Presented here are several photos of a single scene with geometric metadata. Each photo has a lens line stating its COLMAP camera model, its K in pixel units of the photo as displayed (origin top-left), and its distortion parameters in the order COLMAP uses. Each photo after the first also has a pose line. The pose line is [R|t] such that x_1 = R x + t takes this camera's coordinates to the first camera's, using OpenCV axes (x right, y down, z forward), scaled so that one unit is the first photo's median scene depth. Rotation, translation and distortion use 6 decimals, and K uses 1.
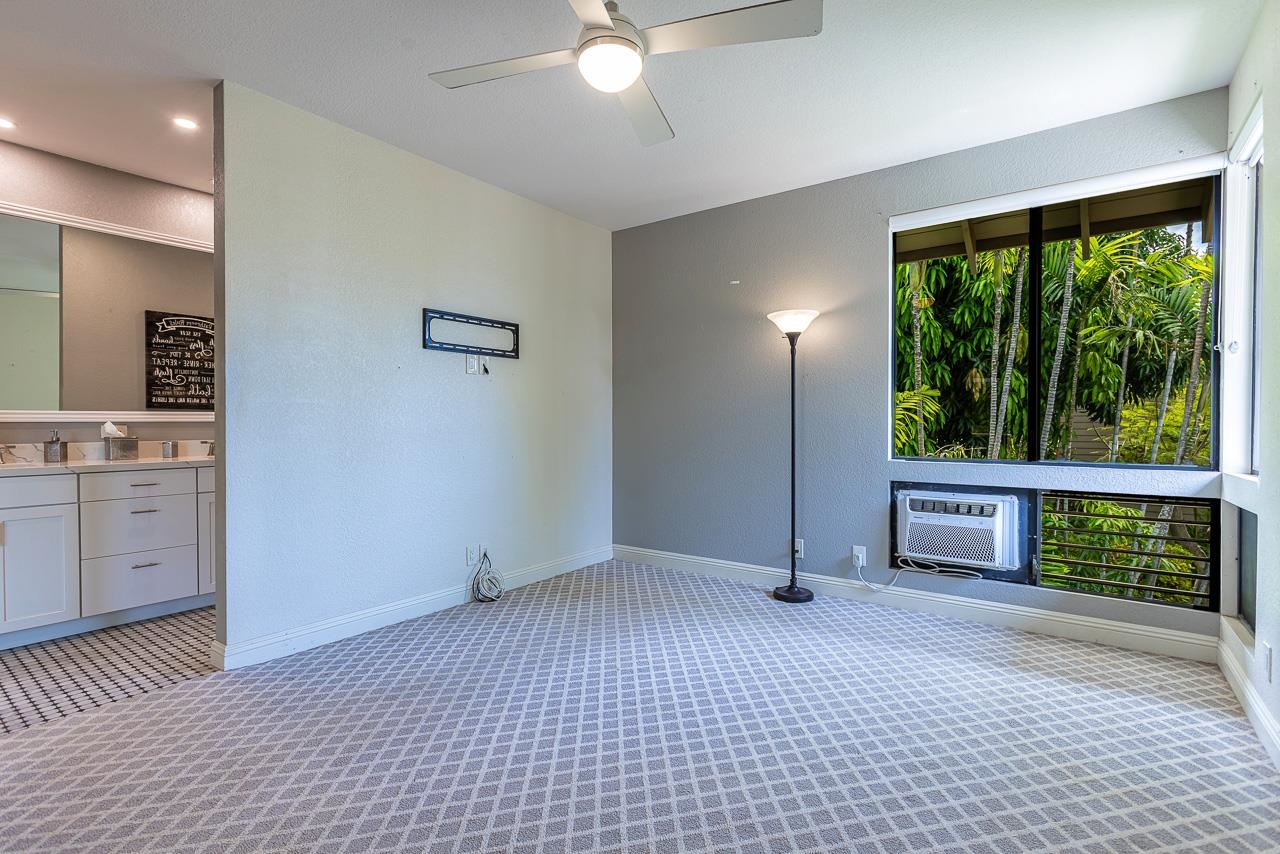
lens RADIAL K [[612.3, 0, 635.7], [0, 612.3, 427.4], [0, 0, 1]] dist [-0.000195, 0.001042]
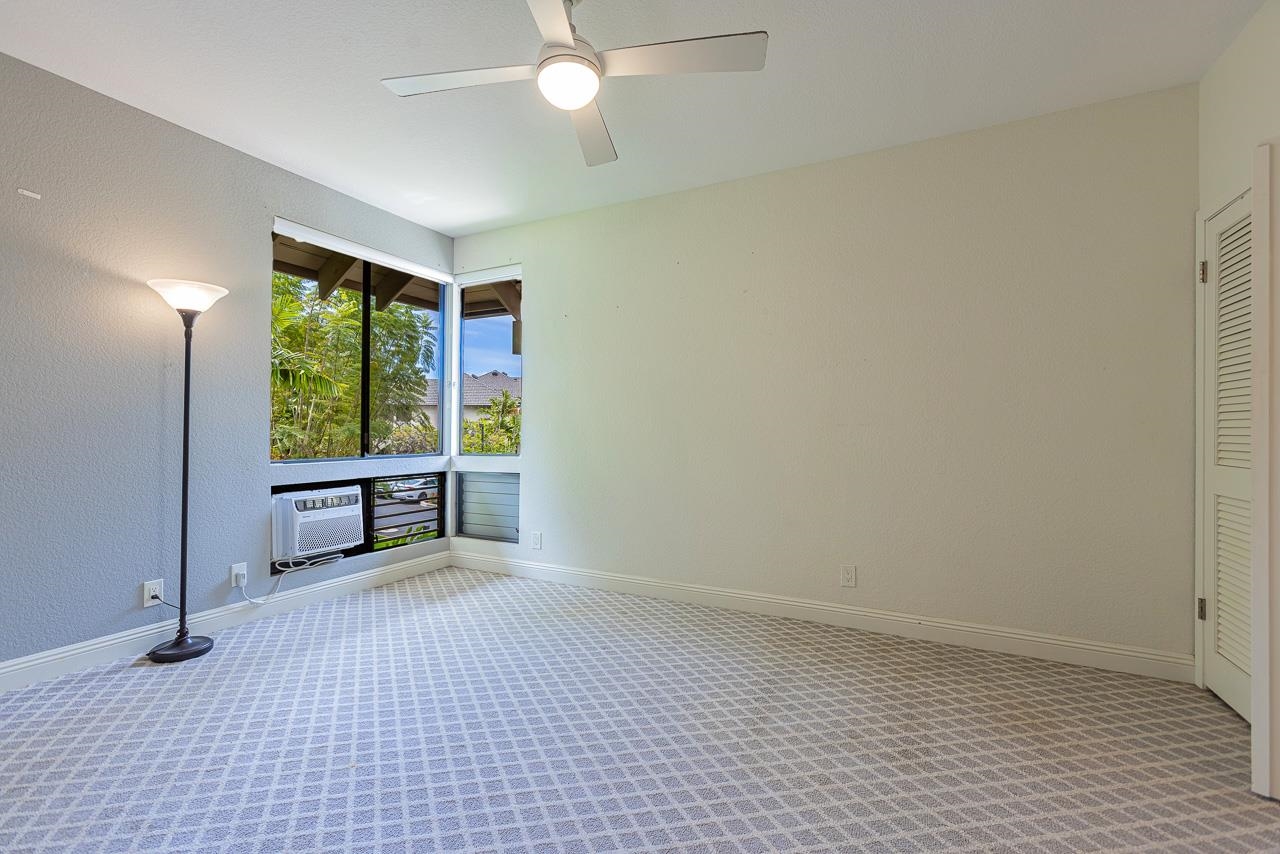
lens RADIAL K [[560.1, 0, 623.5], [0, 560.1, 430.2], [0, 0, 1]] dist [-0.005915, 0.005957]
pose [[-0.153358, -0.002849, 0.988167, -0.566077], [0.001173, 0.999995, 0.003065, -0.003694], [-0.988170, 0.001629, -0.153354, 0.607237]]
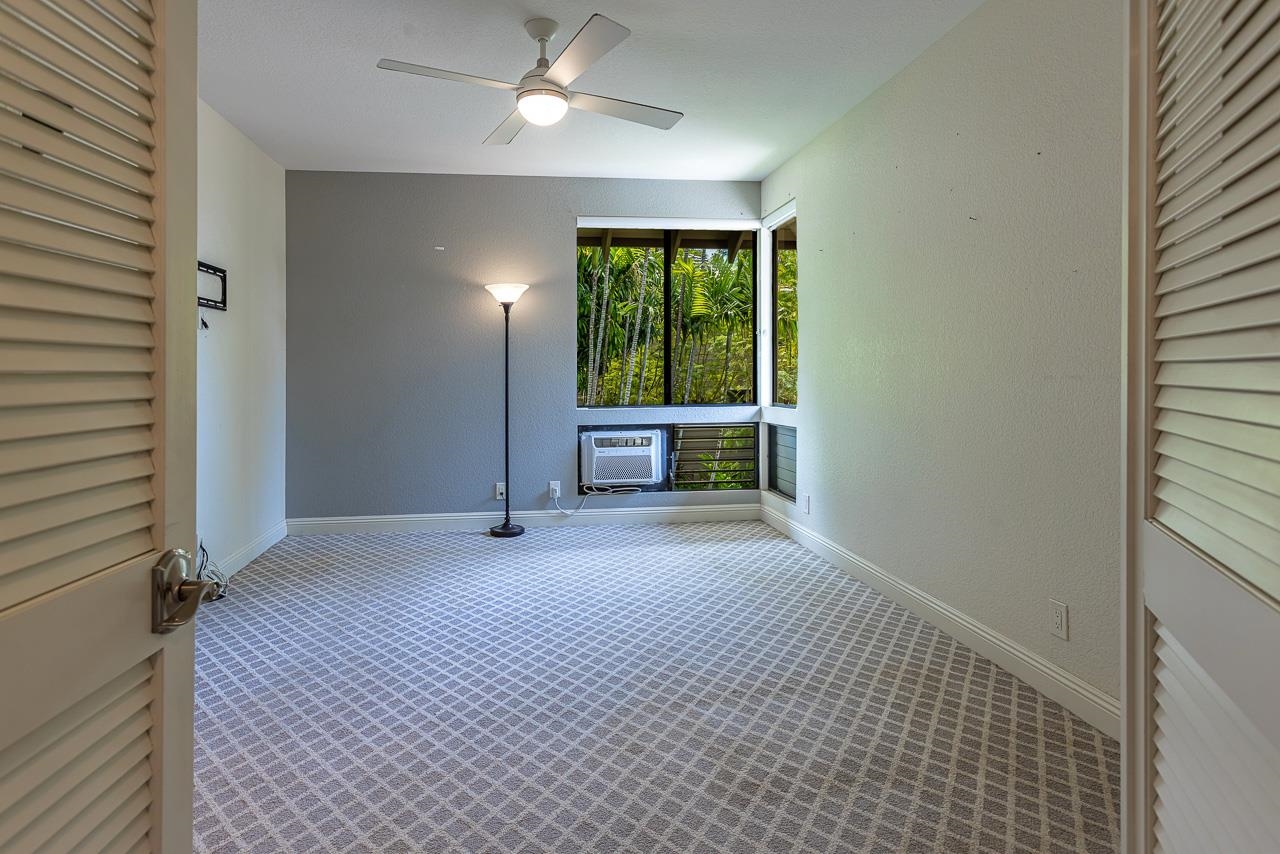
lens RADIAL K [[686.9, 0, 618.9], [0, 686.9, 374.4], [0, 0, 1]] dist [0.013809, 0.002802]
pose [[0.714456, -0.011485, 0.699586, -0.529852], [0.015050, 0.999886, 0.001045, -0.019015], [-0.699518, 0.009782, 0.714548, -0.071163]]
